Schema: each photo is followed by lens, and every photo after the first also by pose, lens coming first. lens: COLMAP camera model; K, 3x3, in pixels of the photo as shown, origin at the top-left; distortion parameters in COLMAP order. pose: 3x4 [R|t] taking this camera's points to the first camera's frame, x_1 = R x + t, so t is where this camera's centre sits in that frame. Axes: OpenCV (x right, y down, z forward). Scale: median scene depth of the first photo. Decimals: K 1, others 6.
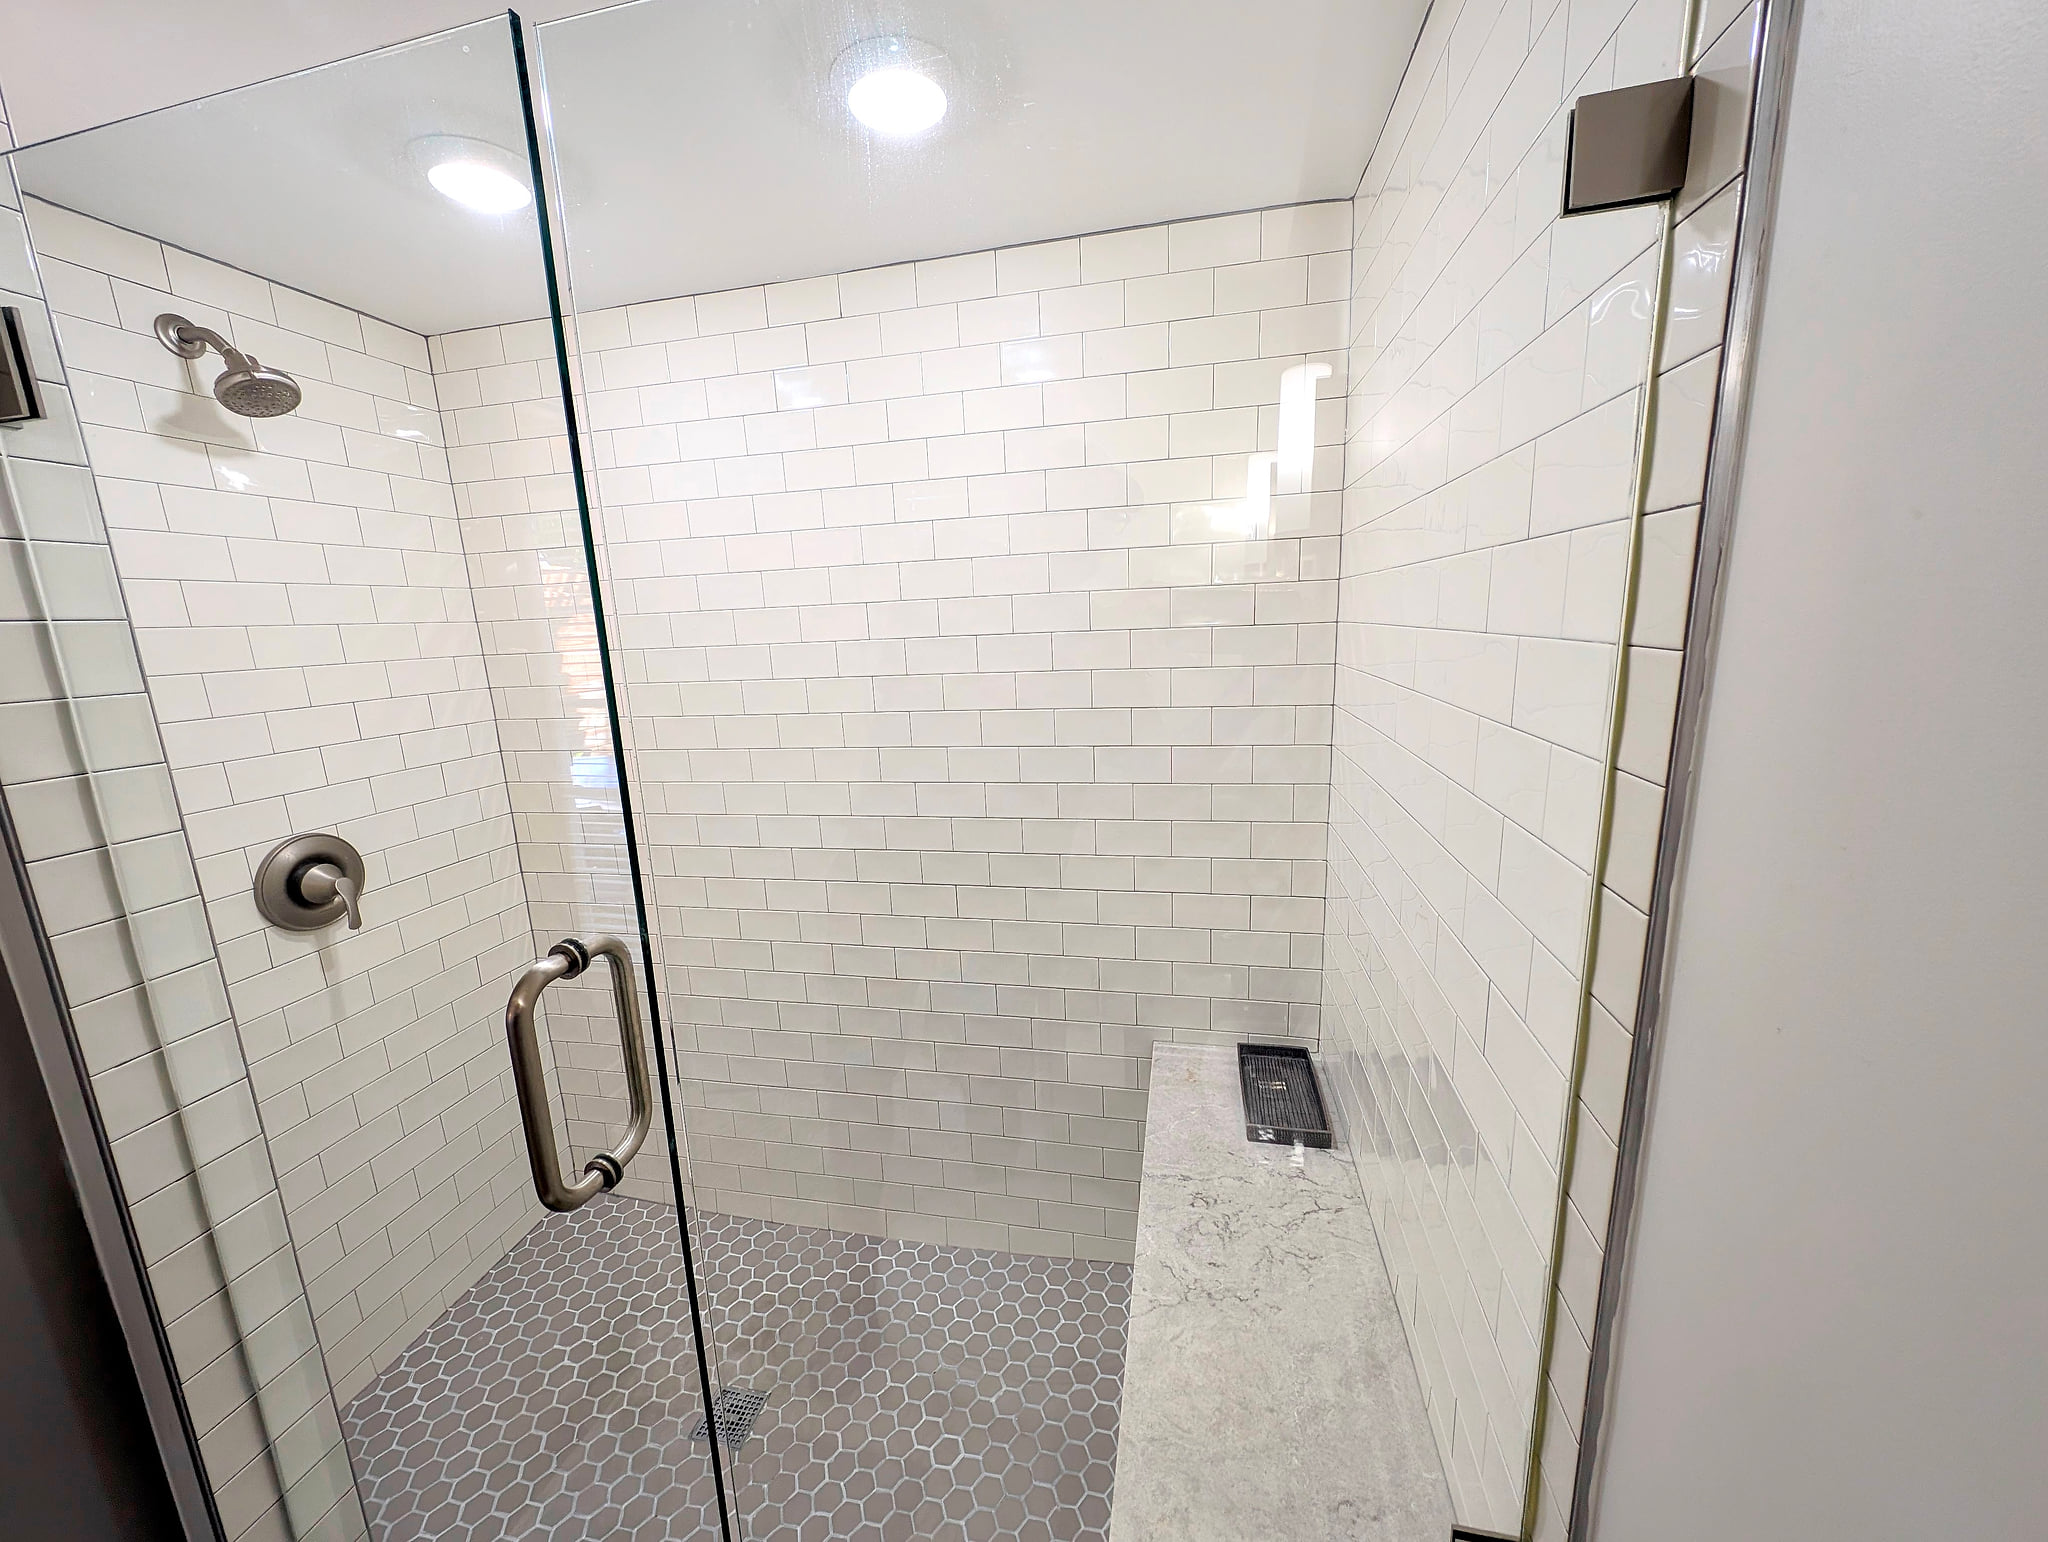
lens RADIAL K [[770.0, 0, 1017.7], [0, 770.0, 766.6], [0, 0, 1]] dist [-0.004551, -0.000099]
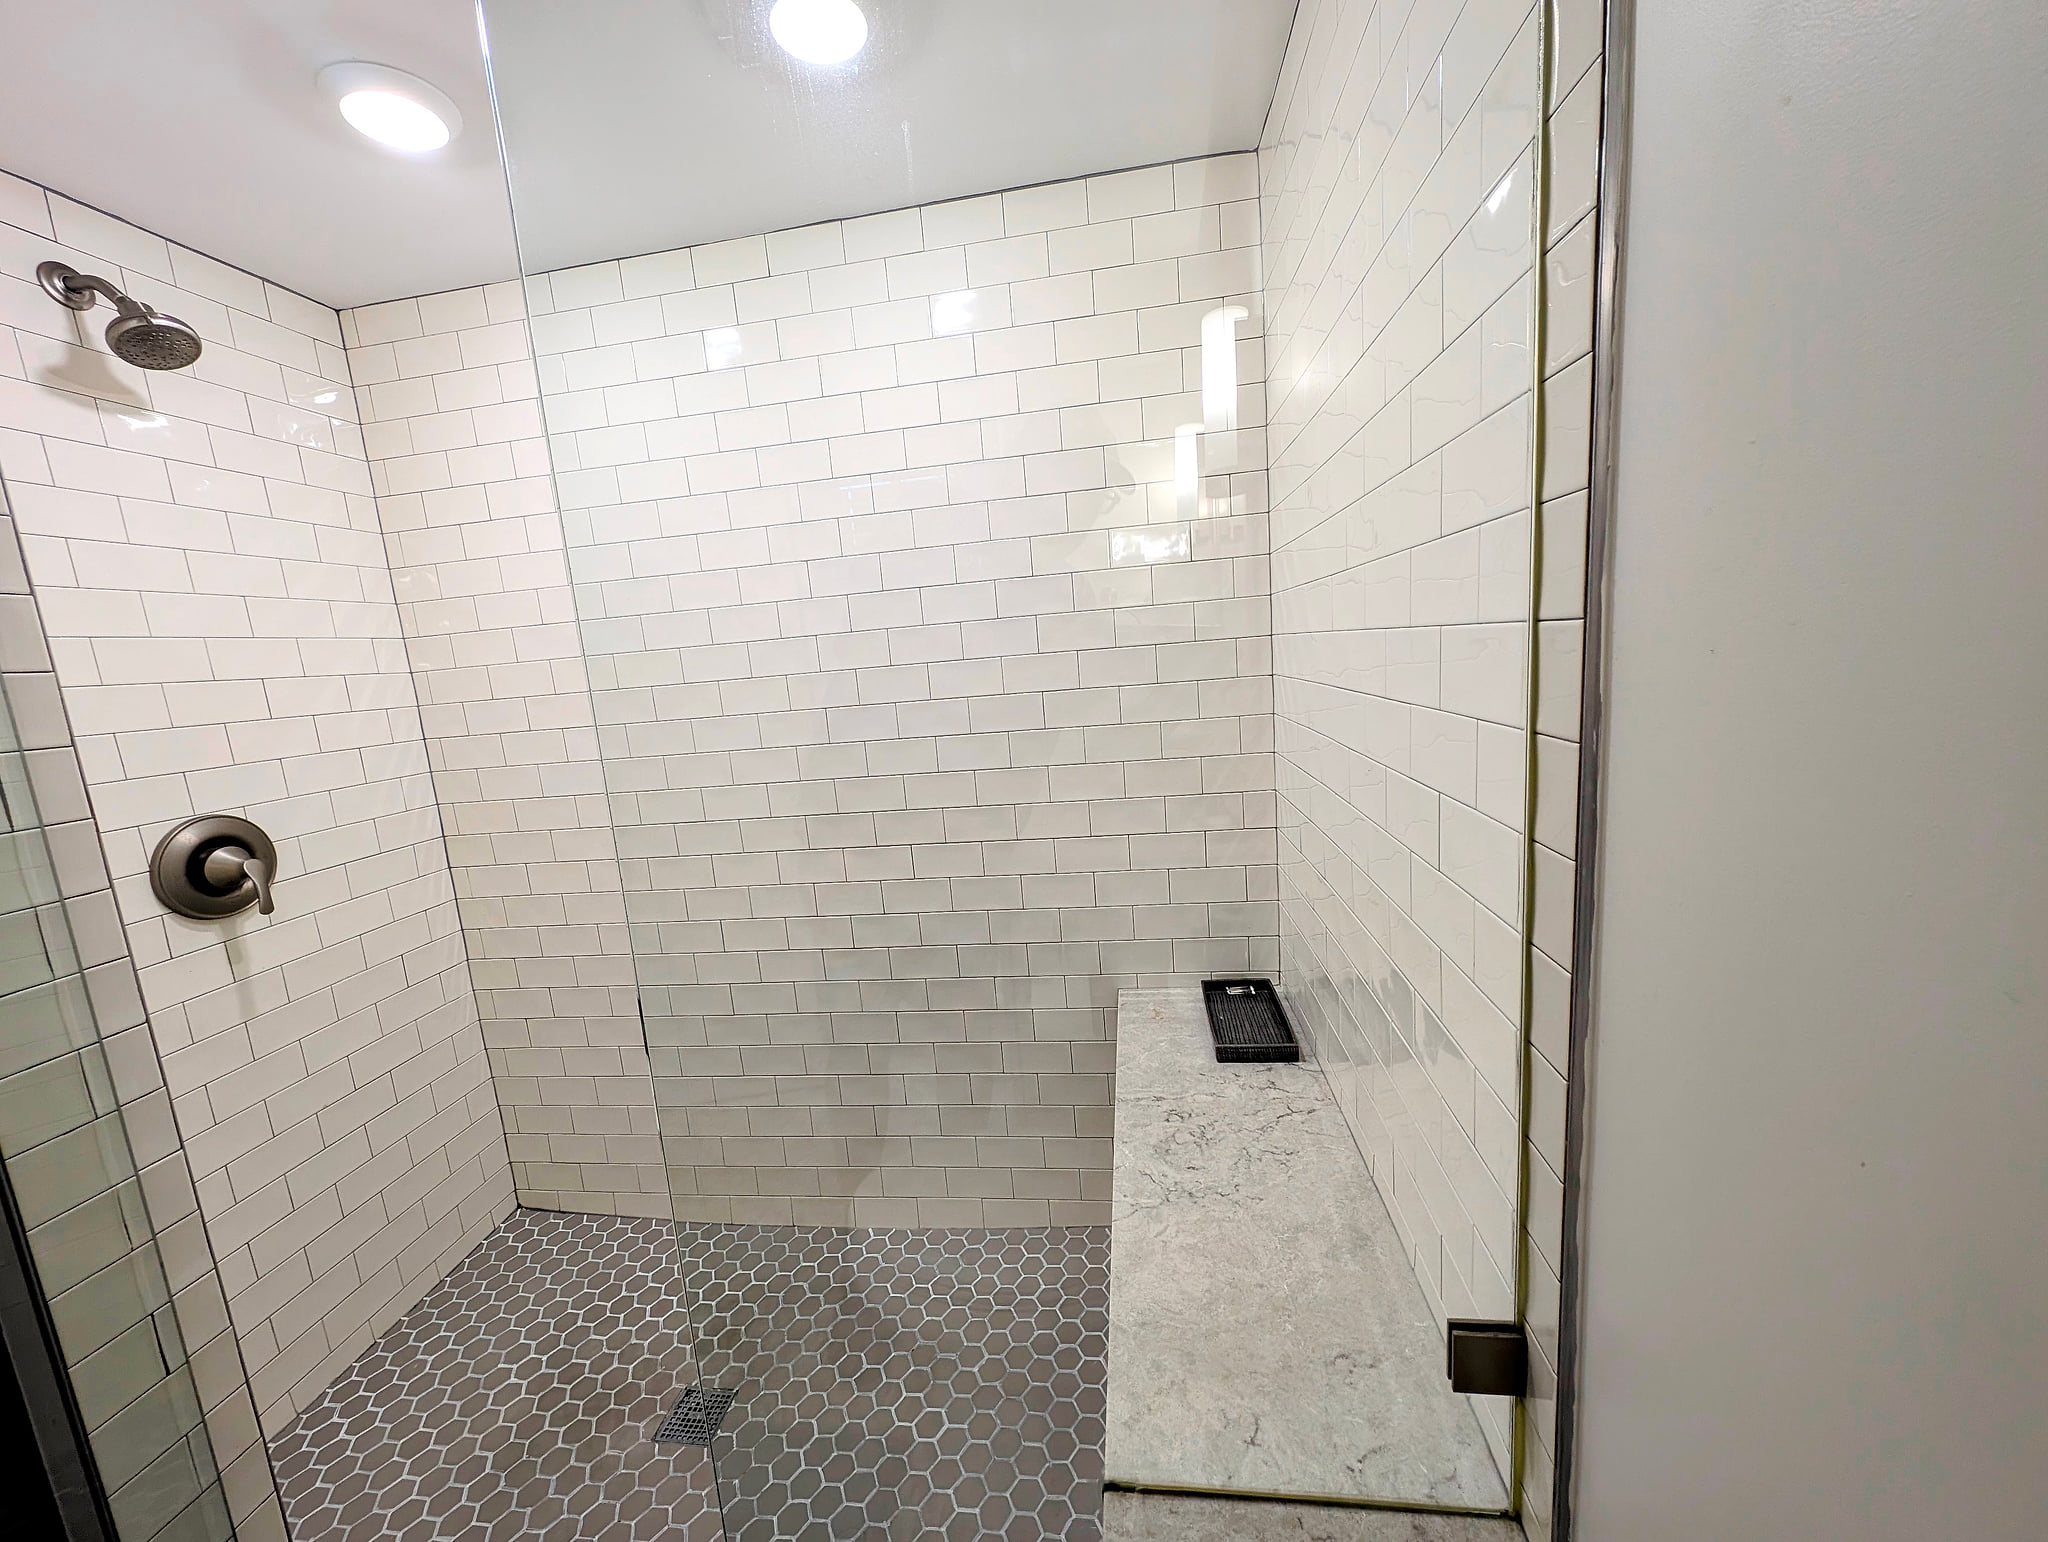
lens RADIAL K [[769.9, 0, 1013.8], [0, 769.9, 769.6], [0, 0, 1]] dist [-0.005689, 0.000531]
pose [[0.996517, -0.050642, 0.066244, -0.010379], [0.053629, 0.997586, -0.044120, 0.125870], [-0.063850, 0.047519, 0.996828, 0.004376]]
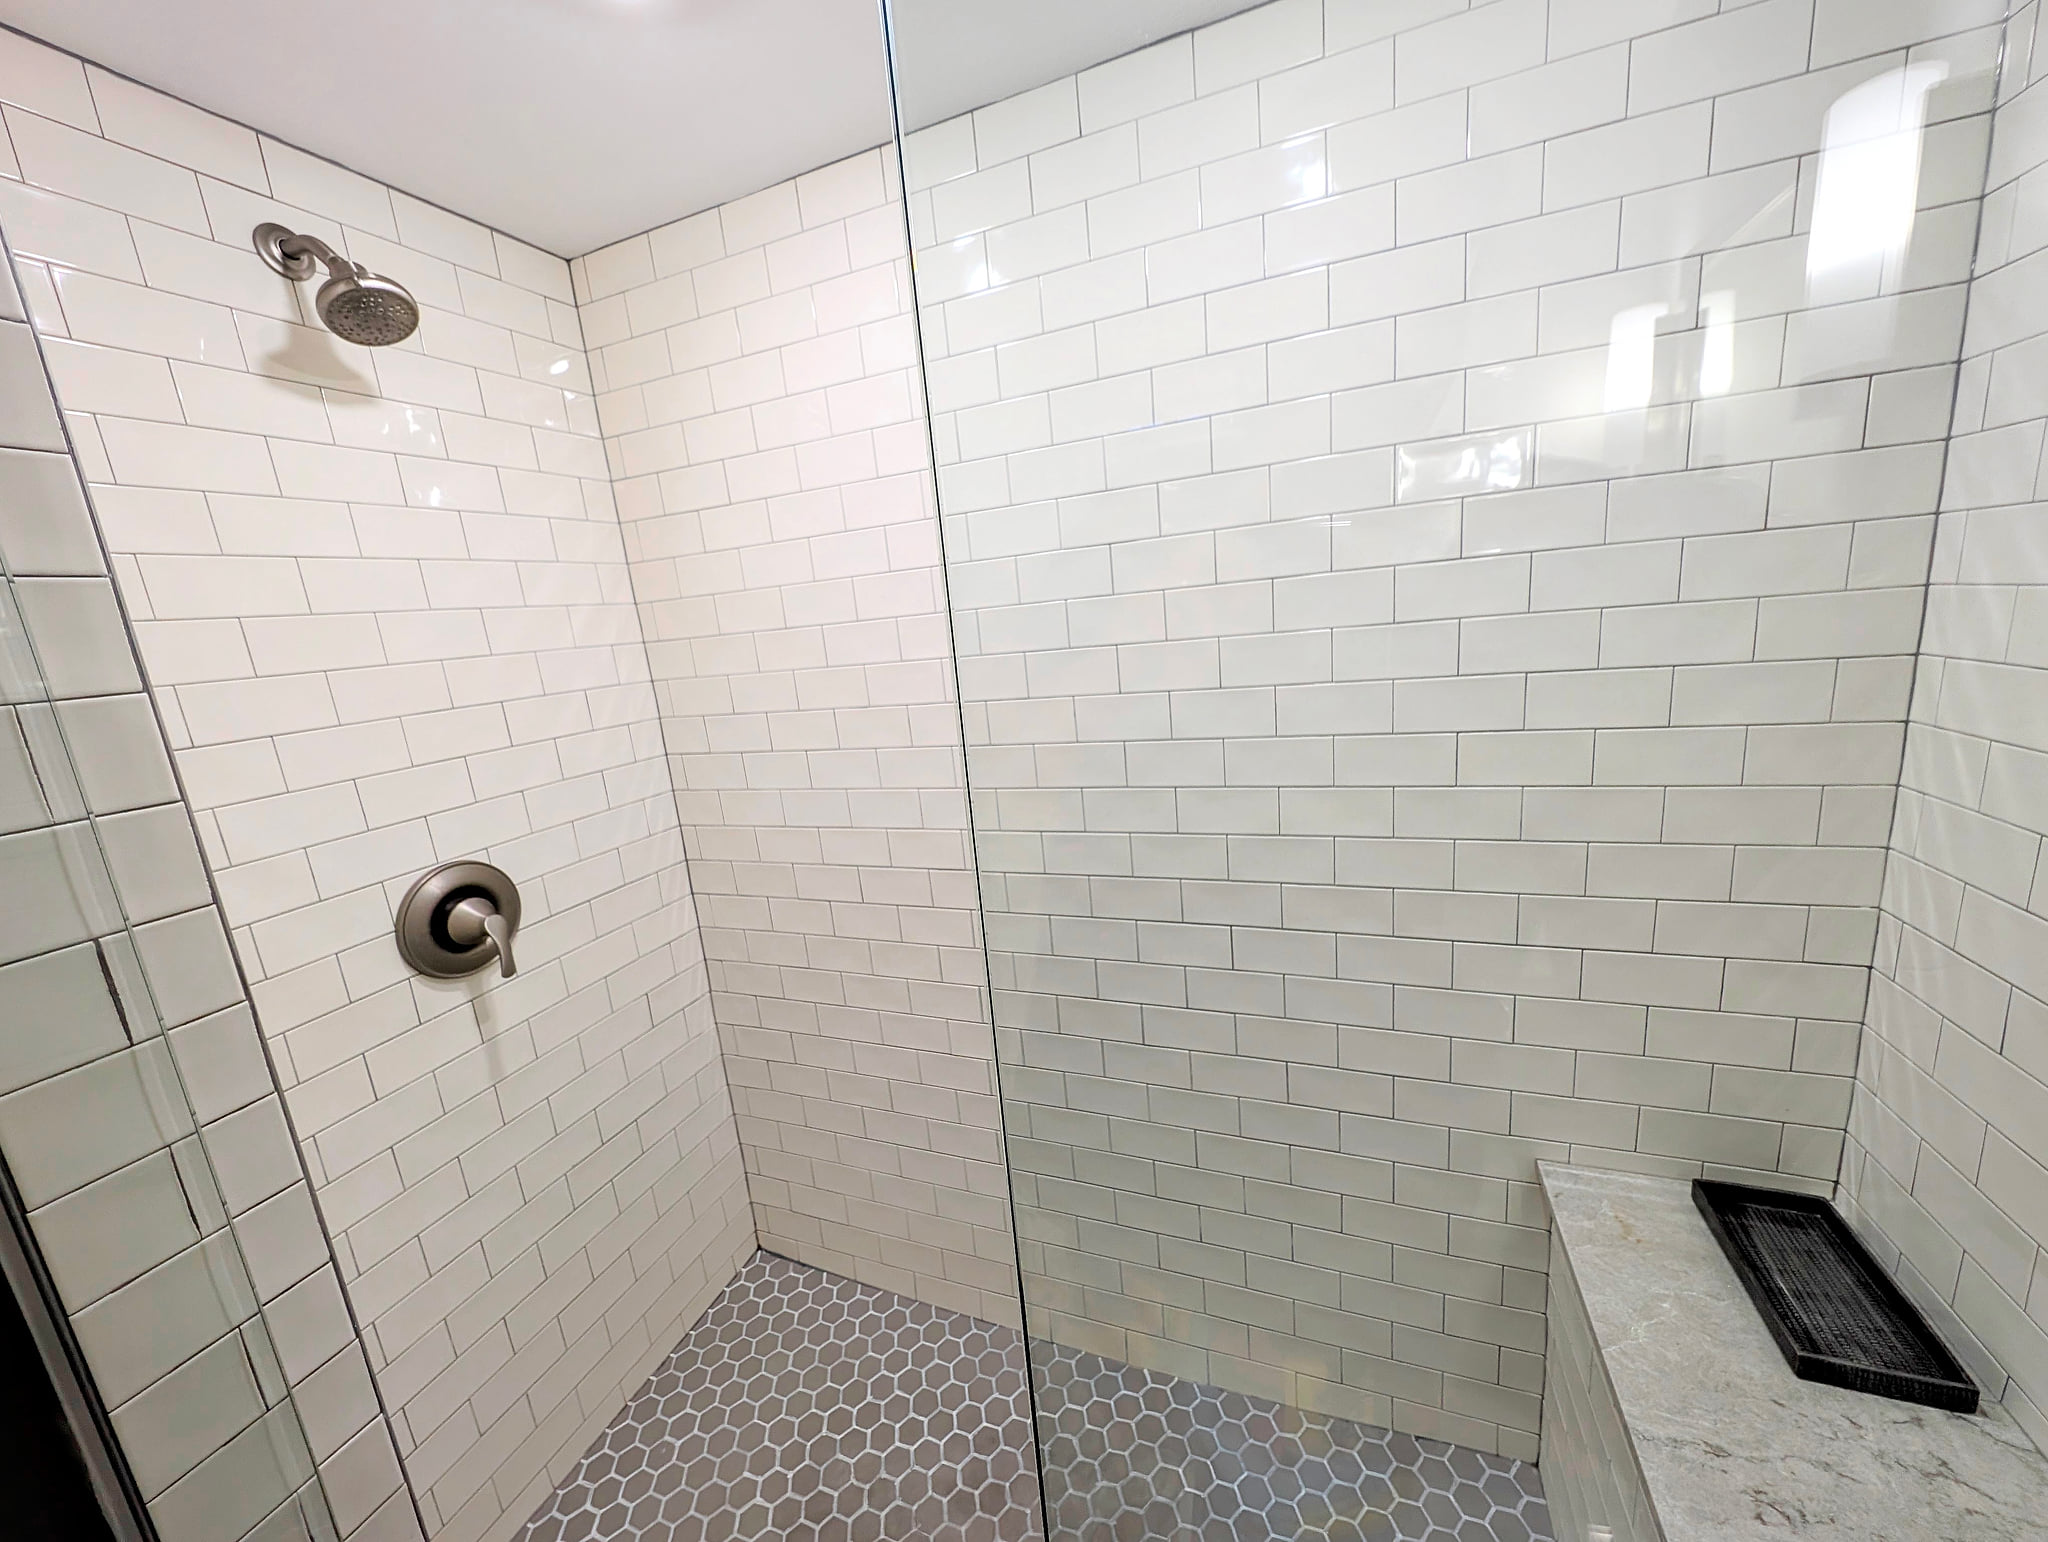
lens RADIAL K [[769.9, 0, 1013.8], [0, 769.9, 769.6], [0, 0, 1]] dist [-0.005689, 0.000531]
pose [[0.985046, -0.015515, -0.171593, -0.183294], [0.019514, 0.999575, 0.021643, -0.018088], [0.171185, -0.024668, 0.984930, 0.284411]]
